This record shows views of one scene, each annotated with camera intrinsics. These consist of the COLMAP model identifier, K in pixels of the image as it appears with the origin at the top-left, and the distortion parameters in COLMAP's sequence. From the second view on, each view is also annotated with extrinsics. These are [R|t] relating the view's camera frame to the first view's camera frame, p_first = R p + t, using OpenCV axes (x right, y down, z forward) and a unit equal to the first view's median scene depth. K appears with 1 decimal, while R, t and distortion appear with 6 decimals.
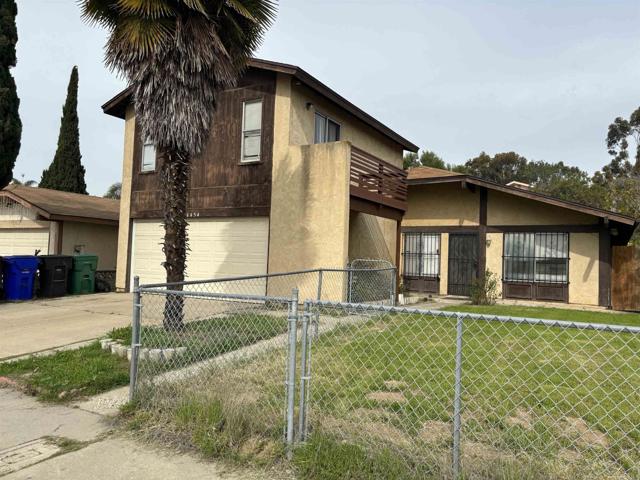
lens RADIAL K [[480.9, 0, 325.9], [0, 480.9, 251.0], [0, 0, 1]] dist [0.035814, -0.011386]
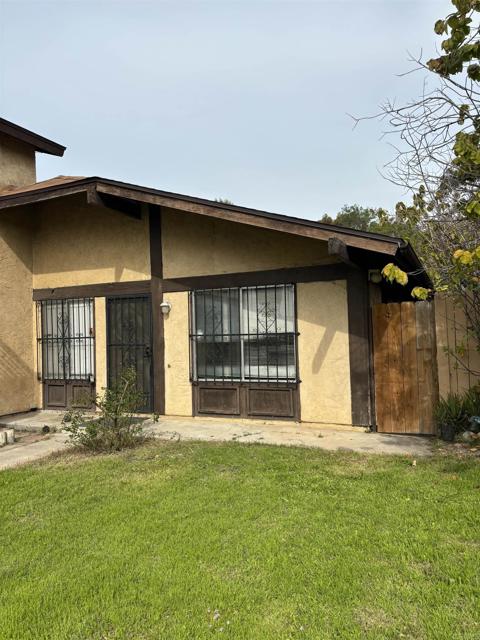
lens RADIAL K [[480.9, 0, 239.1], [0, 480.9, 323.0], [0, 0, 1]] dist [0.035814, -0.011386]
pose [[0.992641, -0.062509, 0.103709, 0.367994], [0.062379, 0.998042, 0.004492, -0.000917], [-0.103787, 0.002010, 0.994598, 0.476386]]
